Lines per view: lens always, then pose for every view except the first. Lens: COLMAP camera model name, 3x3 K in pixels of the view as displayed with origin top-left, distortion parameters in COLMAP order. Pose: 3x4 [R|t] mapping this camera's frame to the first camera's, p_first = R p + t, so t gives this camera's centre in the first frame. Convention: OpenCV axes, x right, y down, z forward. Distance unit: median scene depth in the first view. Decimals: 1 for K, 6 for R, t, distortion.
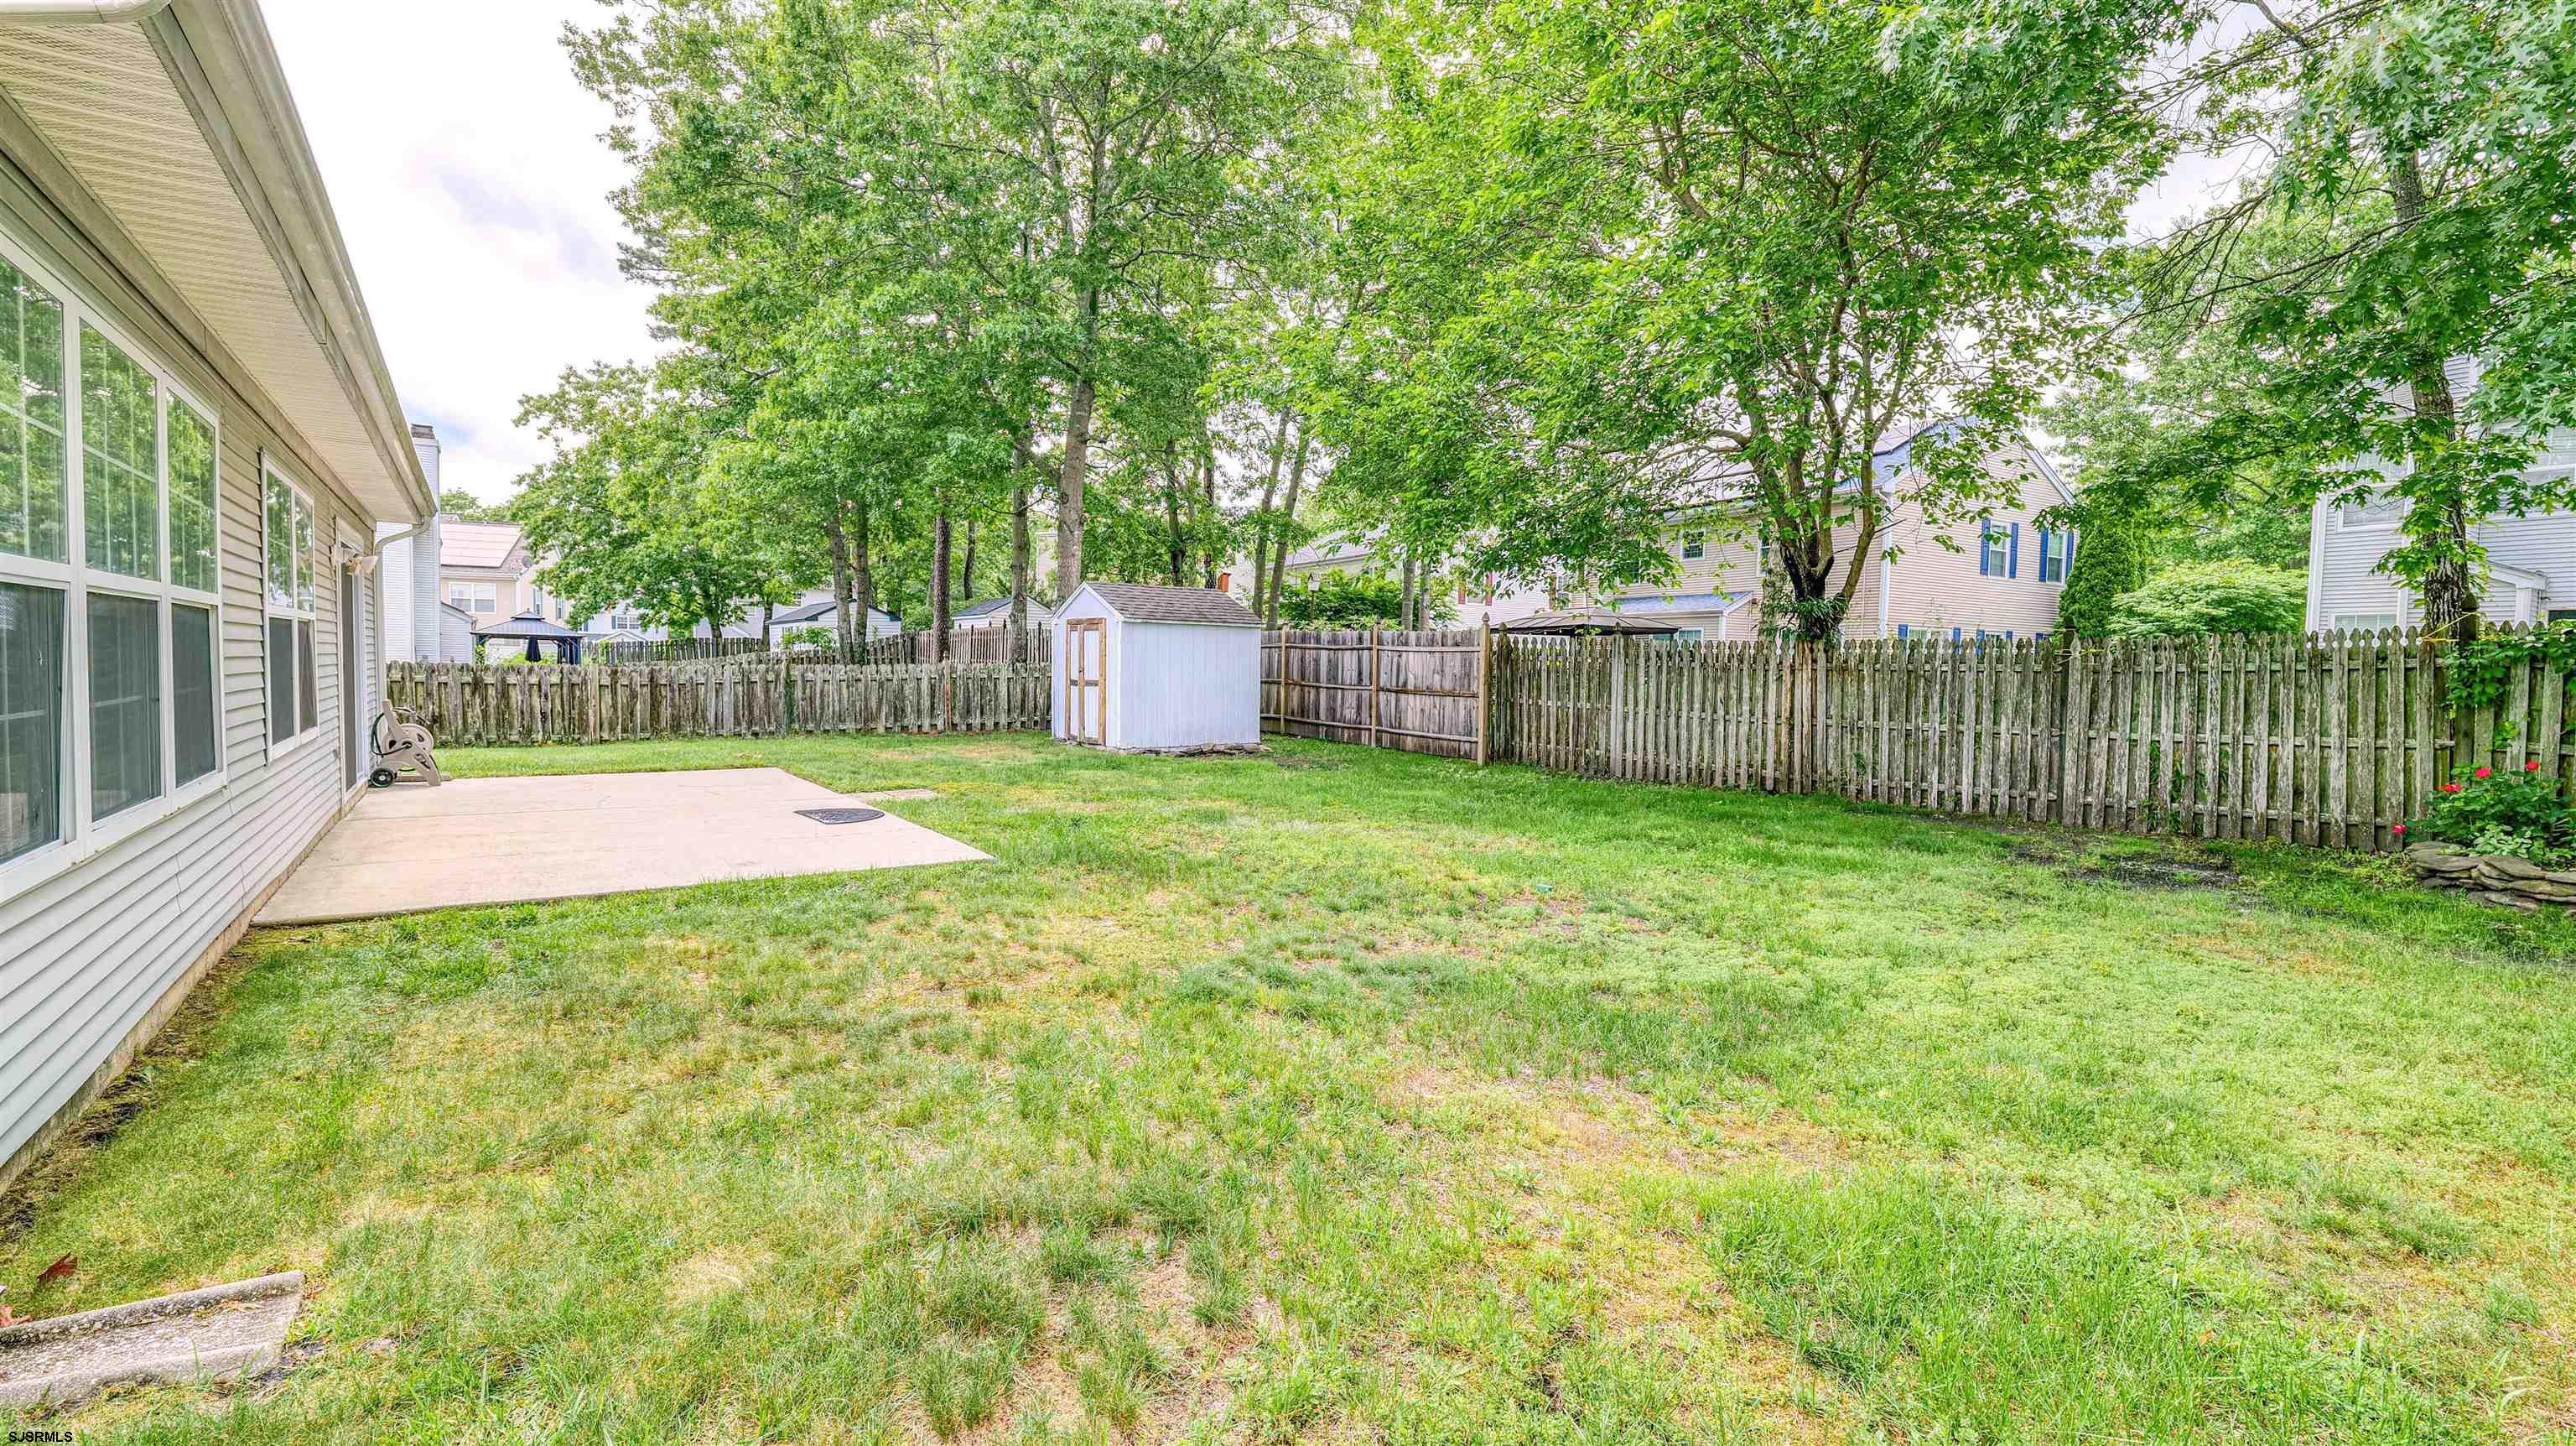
lens RADIAL K [[1043.5, 0, 1277.9], [0, 1043.5, 718.4], [0, 0, 1]] dist [-0.015855, 0.002210]
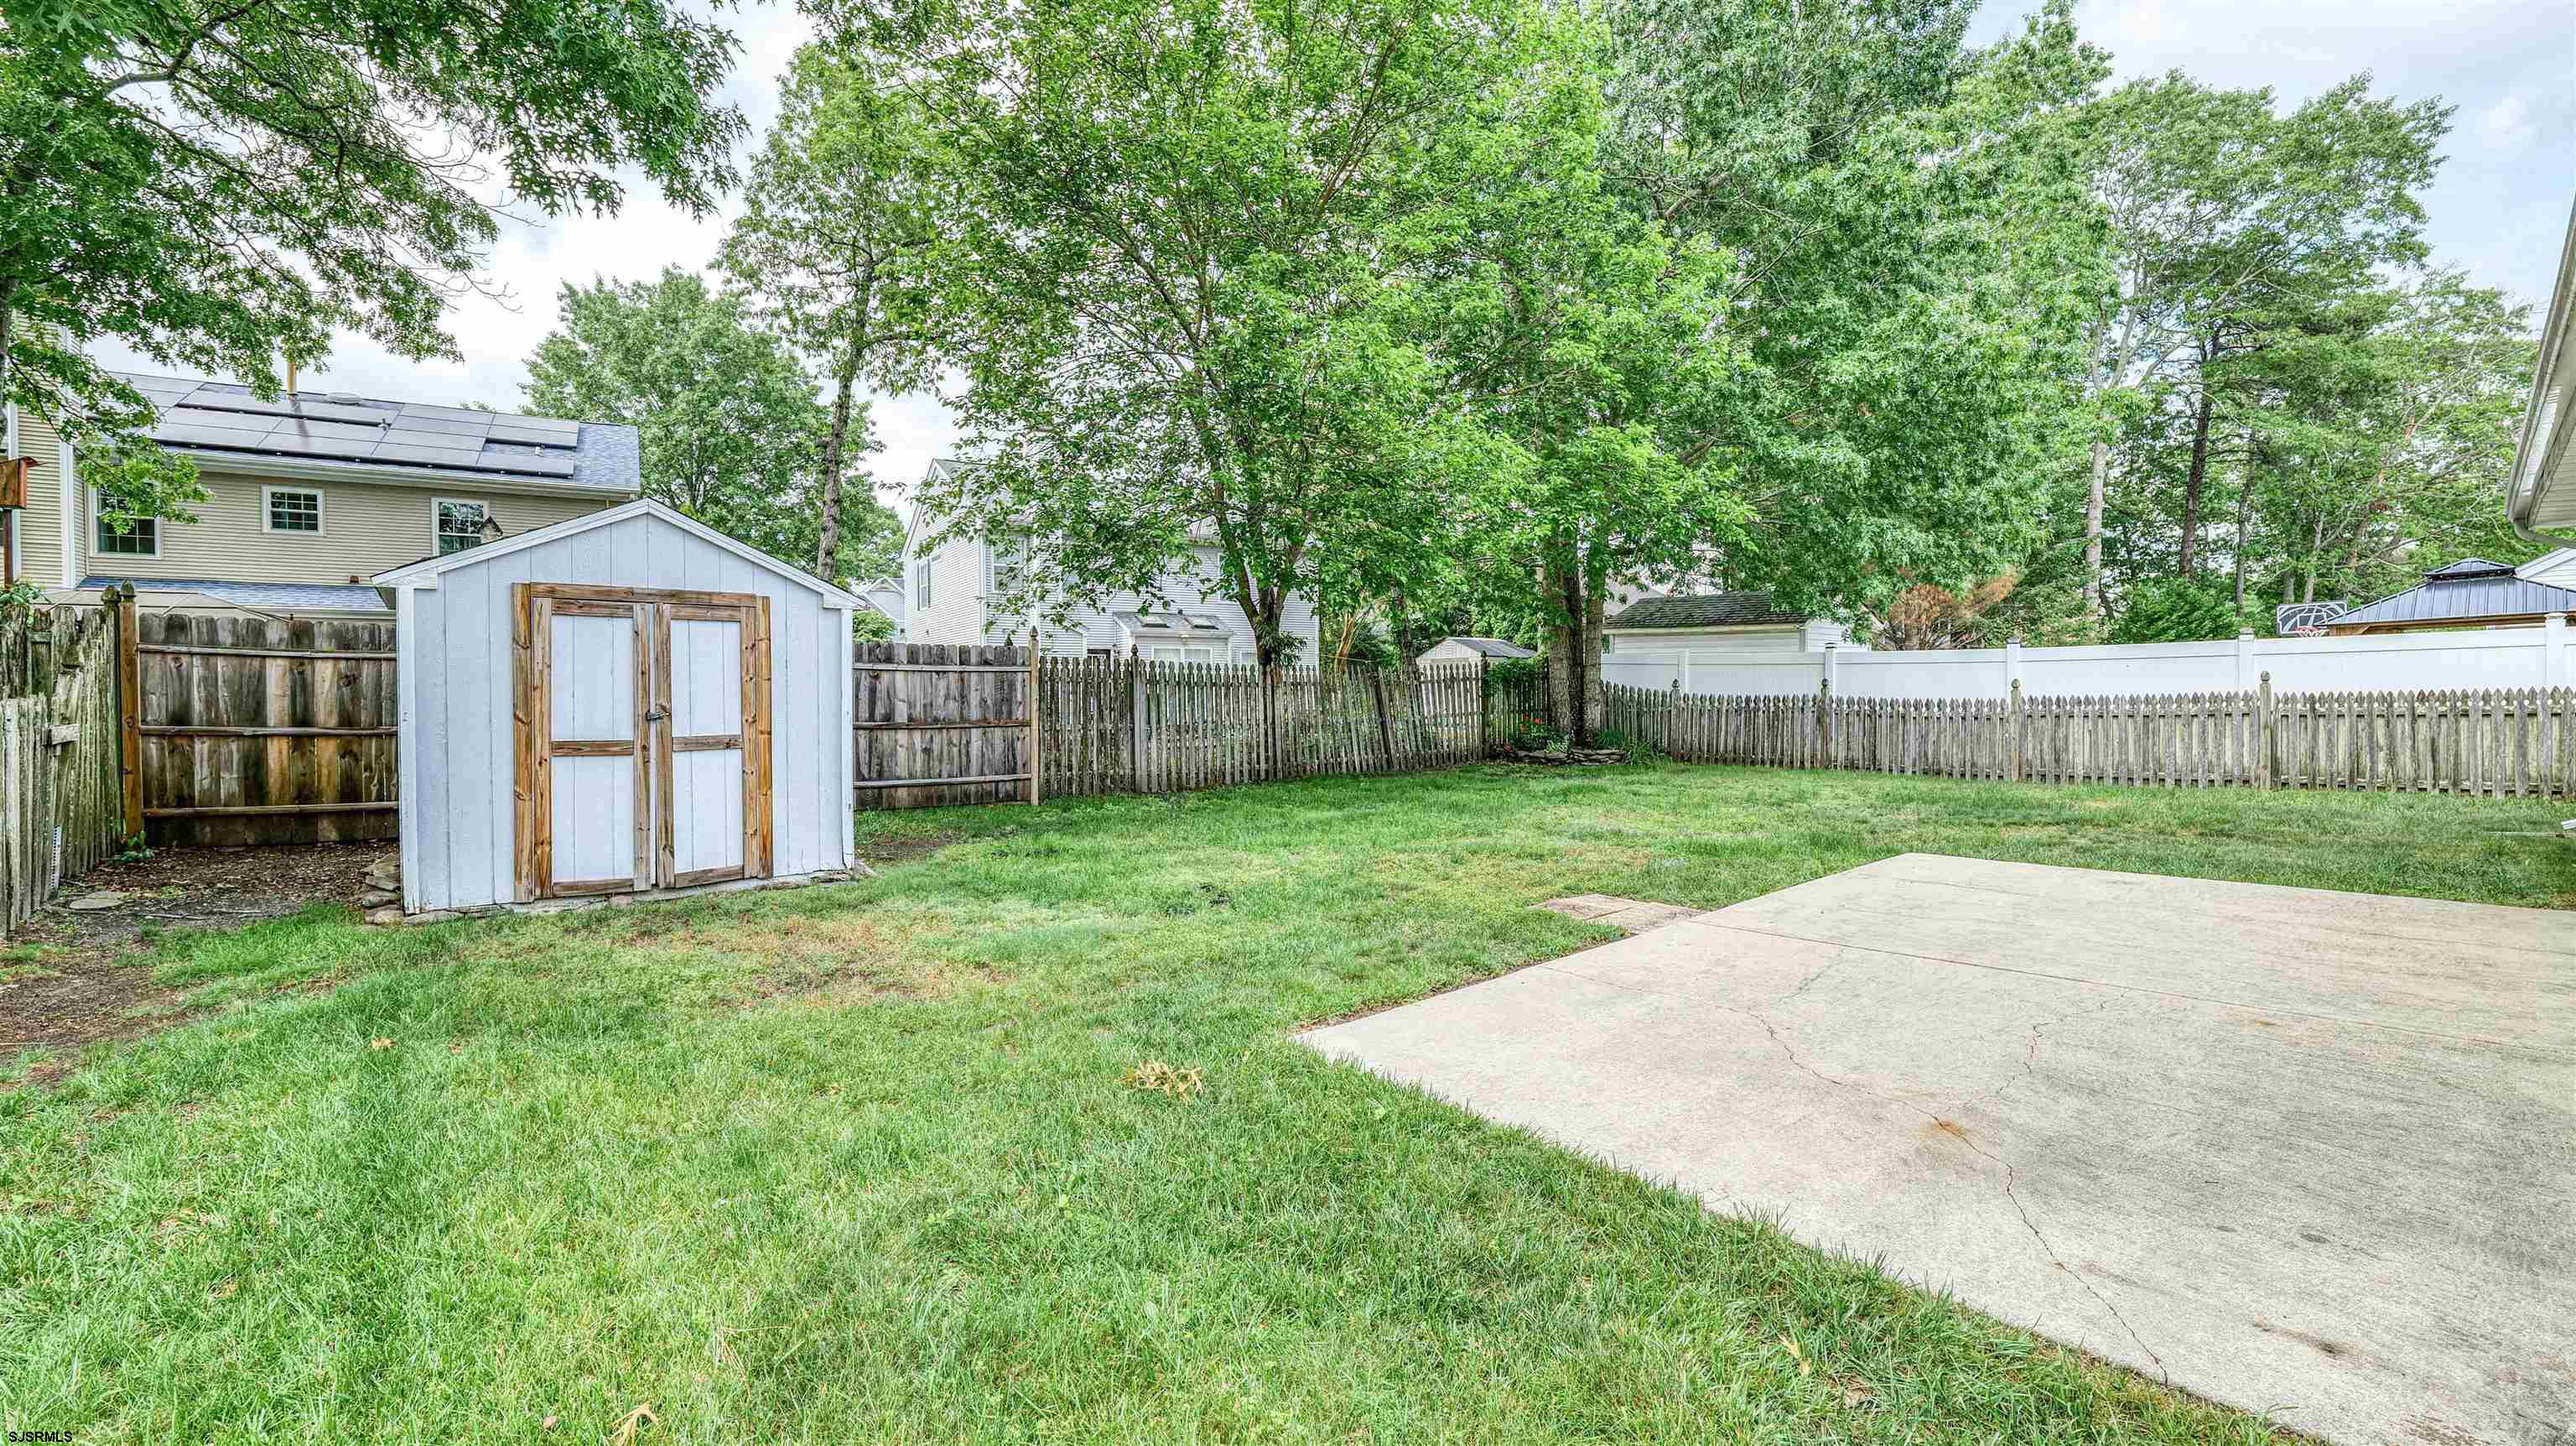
lens RADIAL K [[1043.5, 0, 1283.1], [0, 1043.5, 716.0], [0, 0, 1]] dist [-0.015855, 0.002210]
pose [[-0.063074, -0.042394, 0.997108, -0.575390], [0.054097, 0.997483, 0.045832, -0.048129], [-0.996542, 0.056831, -0.060622, 0.731333]]
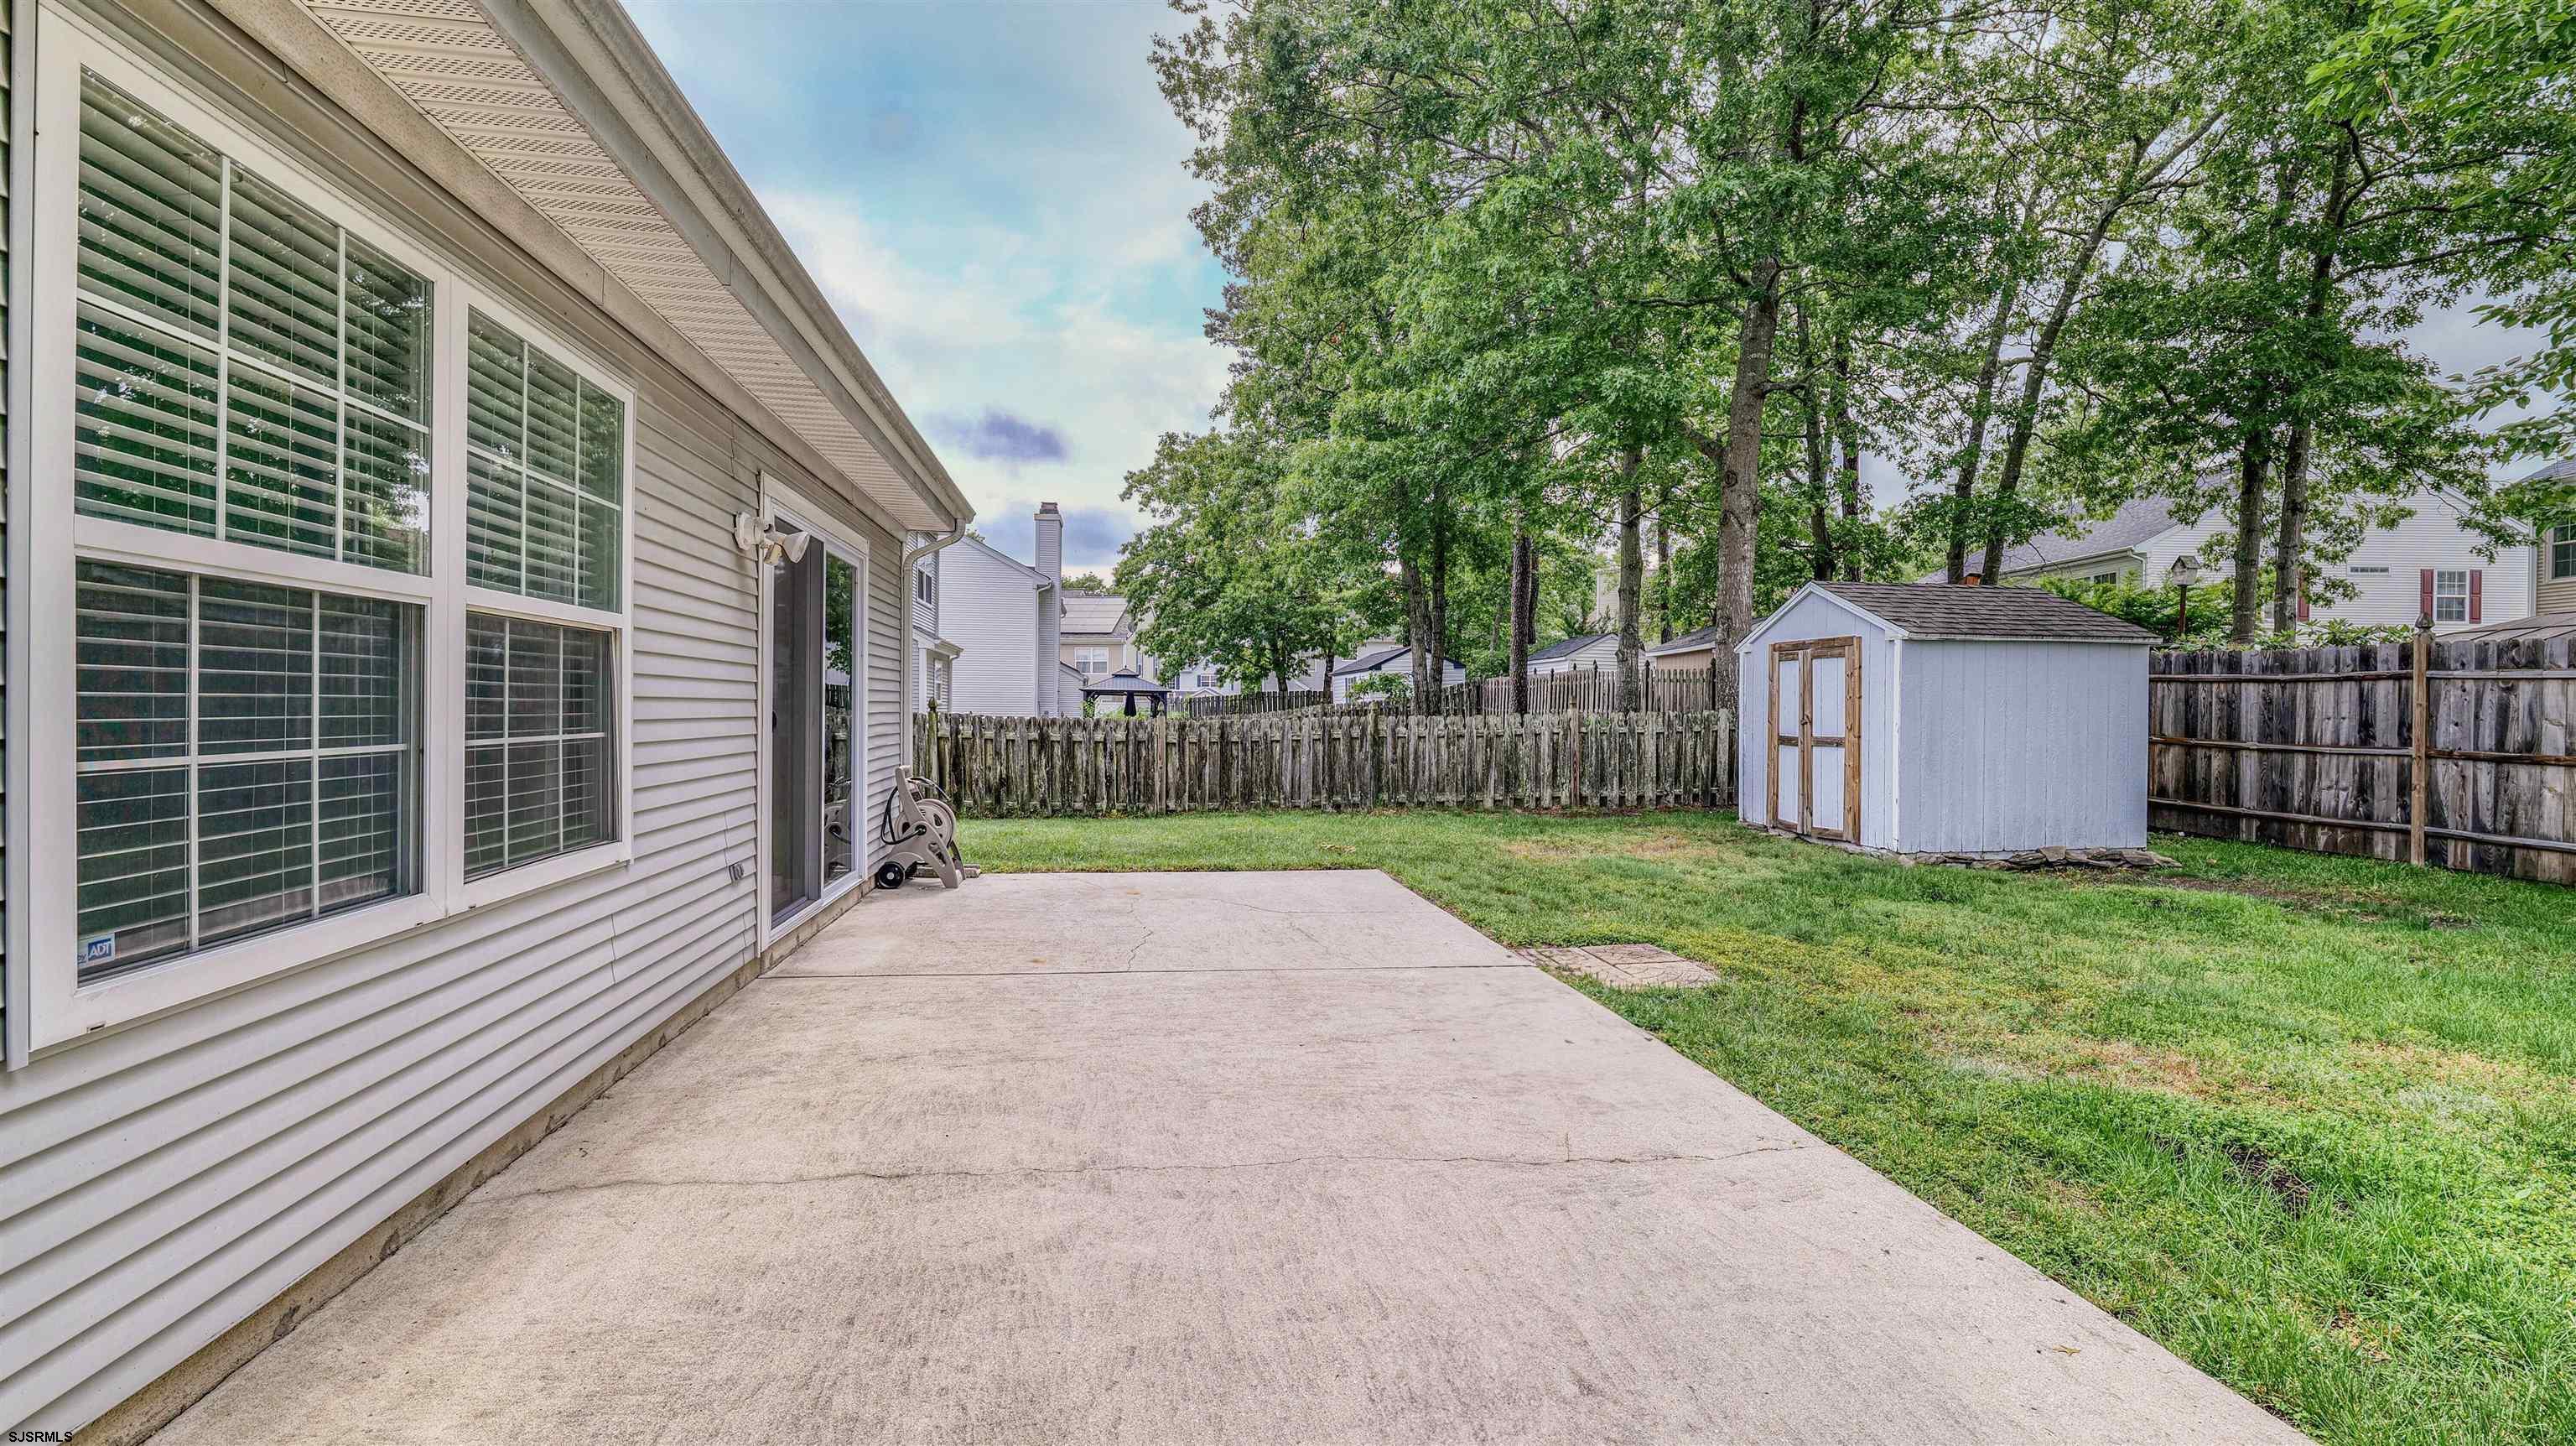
lens RADIAL K [[1043.5, 0, 1277.1], [0, 1043.5, 720.2], [0, 0, 1]] dist [-0.015855, 0.002210]
pose [[0.879665, -0.006873, -0.475545, -0.160775], [-0.015742, 0.998927, -0.043557, -0.013370], [0.475334, 0.045801, 0.878612, 0.274337]]
